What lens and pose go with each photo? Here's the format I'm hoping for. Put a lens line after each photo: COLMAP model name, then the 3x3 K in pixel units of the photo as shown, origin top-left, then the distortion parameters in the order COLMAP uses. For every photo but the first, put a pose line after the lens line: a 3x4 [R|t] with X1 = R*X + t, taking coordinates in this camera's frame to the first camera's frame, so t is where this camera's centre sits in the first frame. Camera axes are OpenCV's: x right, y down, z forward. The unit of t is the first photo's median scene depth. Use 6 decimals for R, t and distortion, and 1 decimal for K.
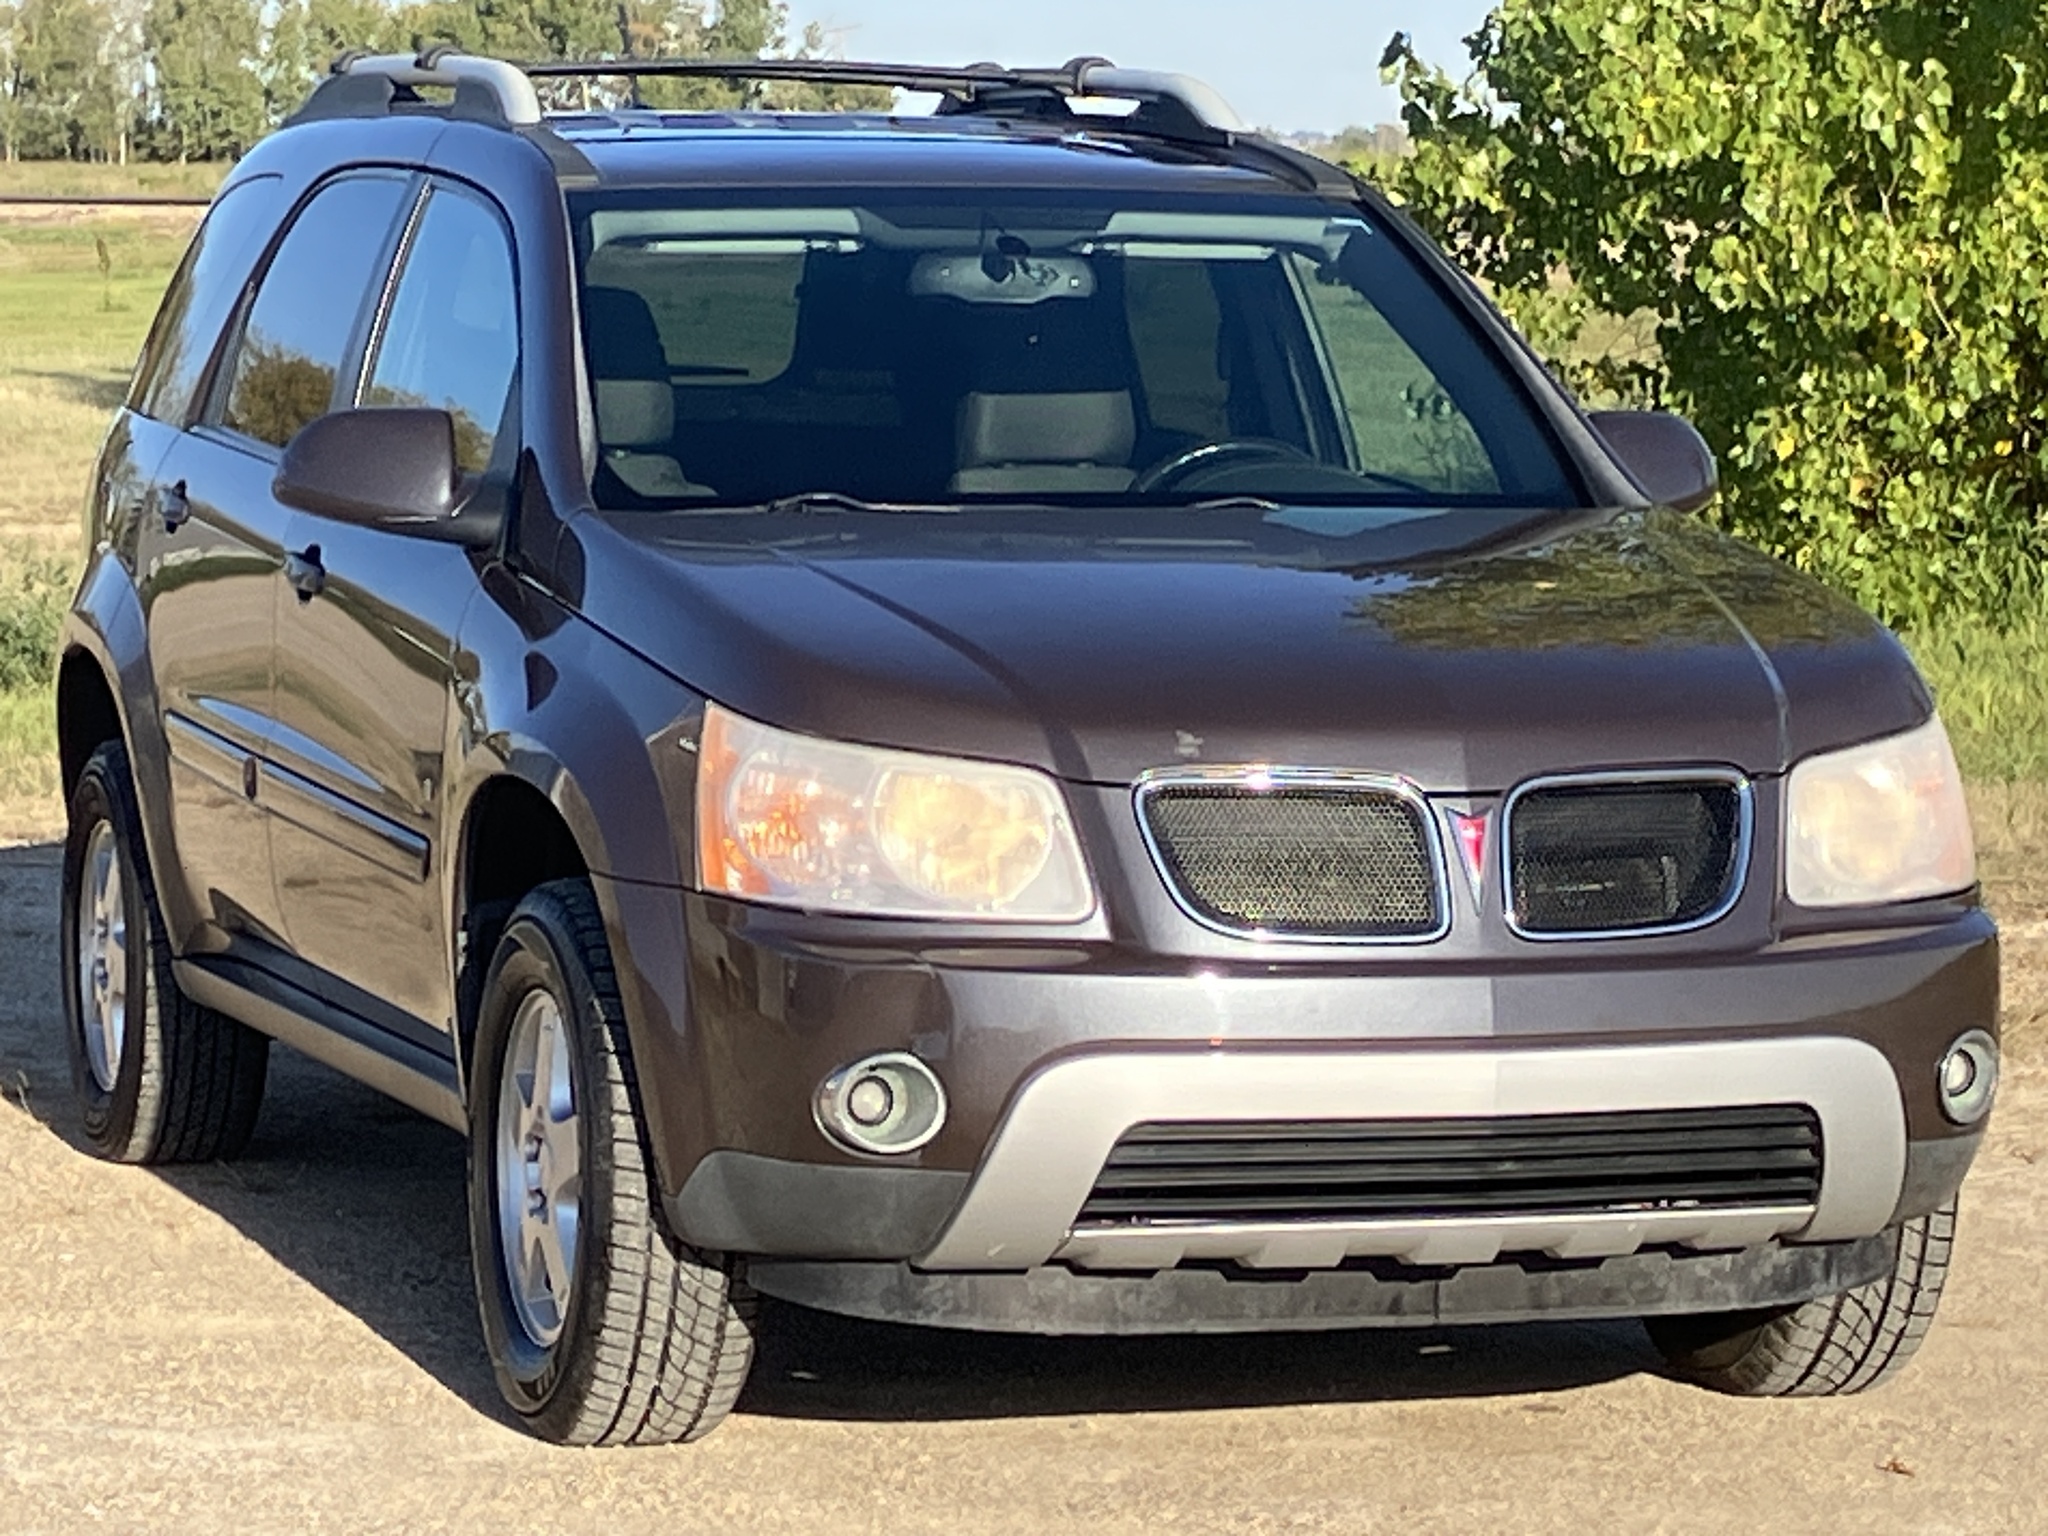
lens RADIAL K [[7062.6, 0, 900.1], [0, 7062.6, 768.6], [0, 0, 1]] dist [0.228312, -0.148239]
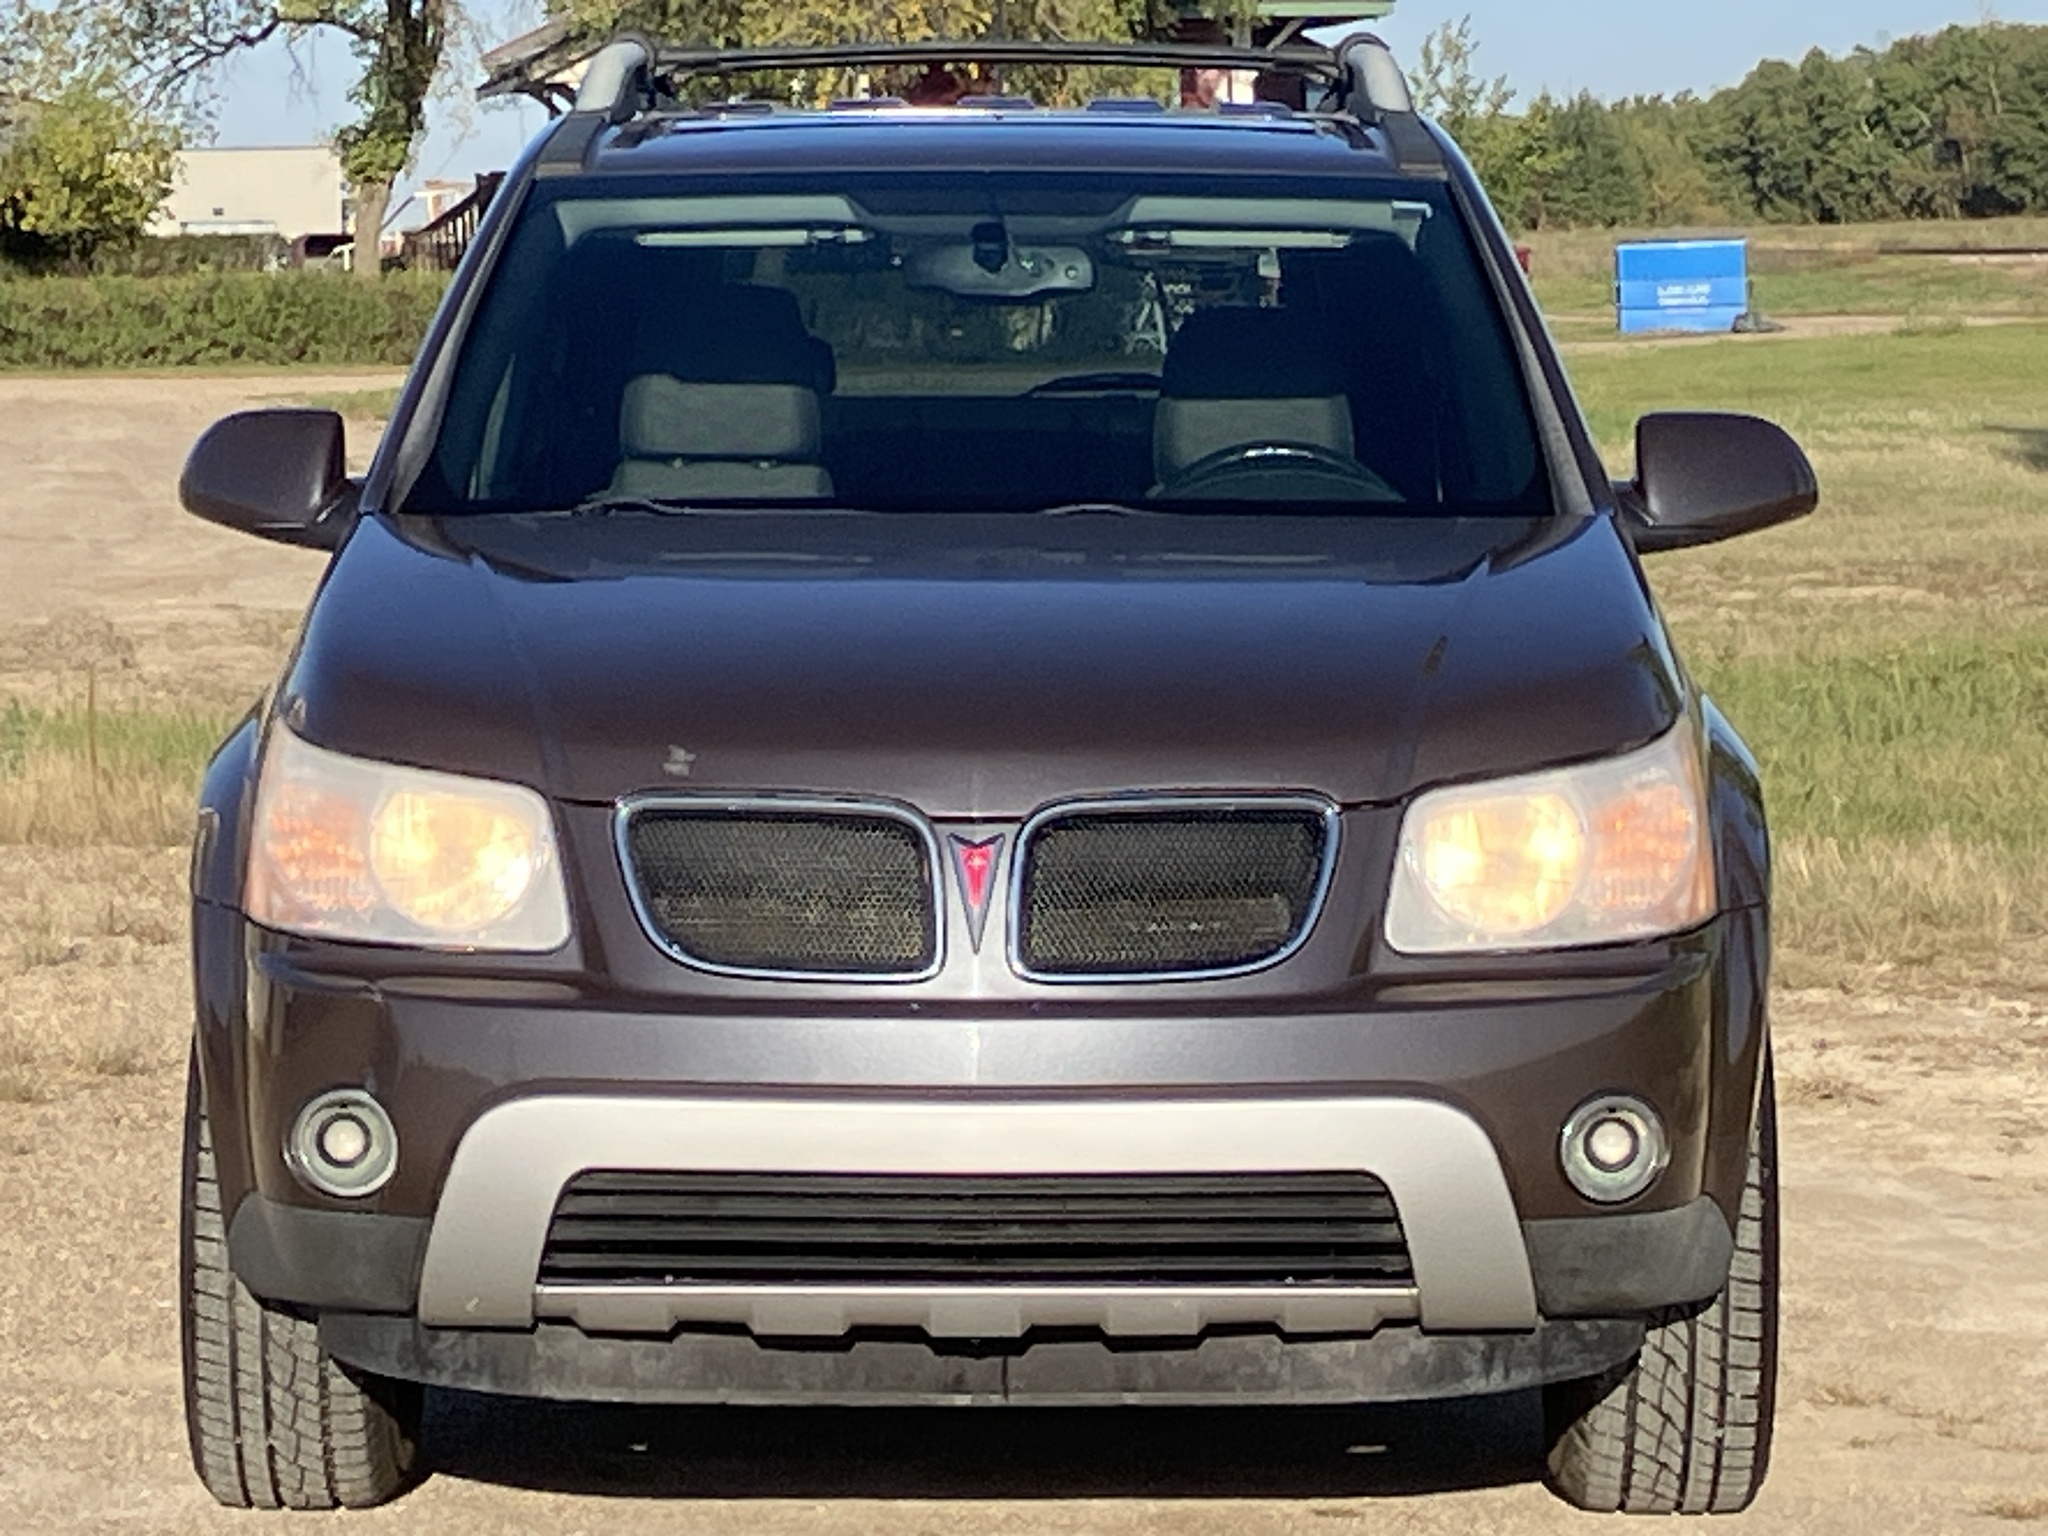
lens RADIAL K [[7574.8, 0, 1024.0], [0, 7574.8, 768.0], [0, 0, 1]] dist [0.299570, -1.867916]
pose [[0.951753, 0.012500, -0.306611, 0.372265], [-0.016267, 0.999820, -0.009734, 0.006001], [0.306434, 0.014252, 0.951785, 0.071127]]
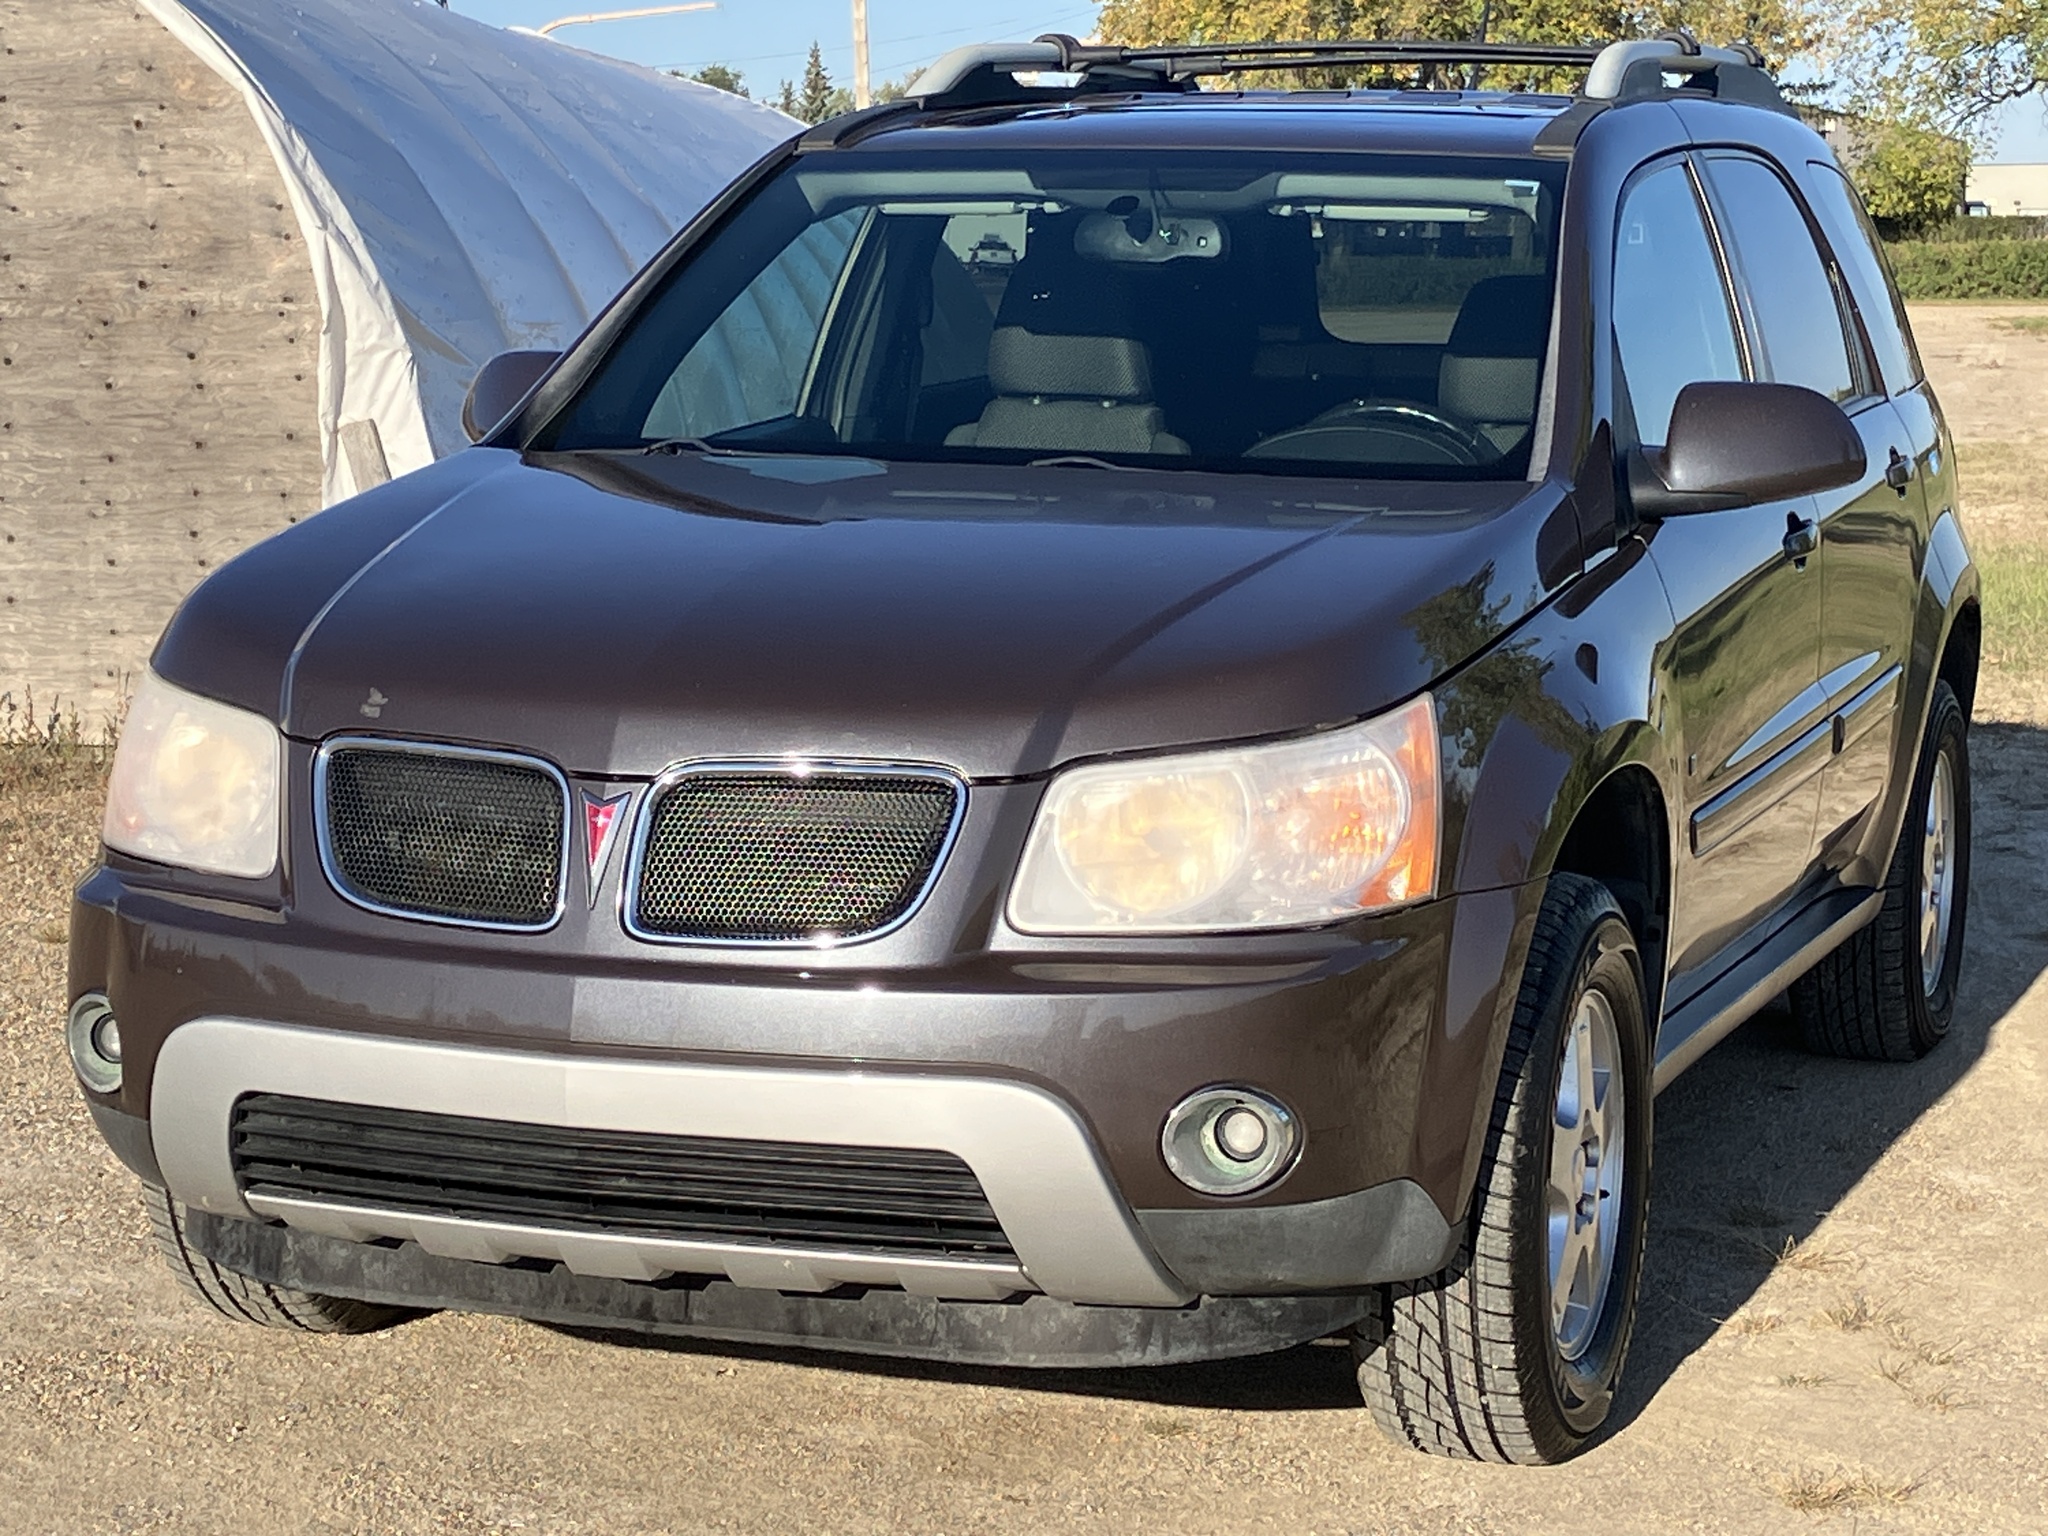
lens RADIAL K [[4452.5, 0, 1021.4], [0, 4452.5, 688.8], [0, 0, 1]] dist [0.078457, 0.052817]
pose [[0.788141, 0.064882, -0.612065, 0.463657], [-0.052593, 0.997891, 0.038059, -0.032020], [0.613244, 0.002194, 0.789891, 0.552413]]
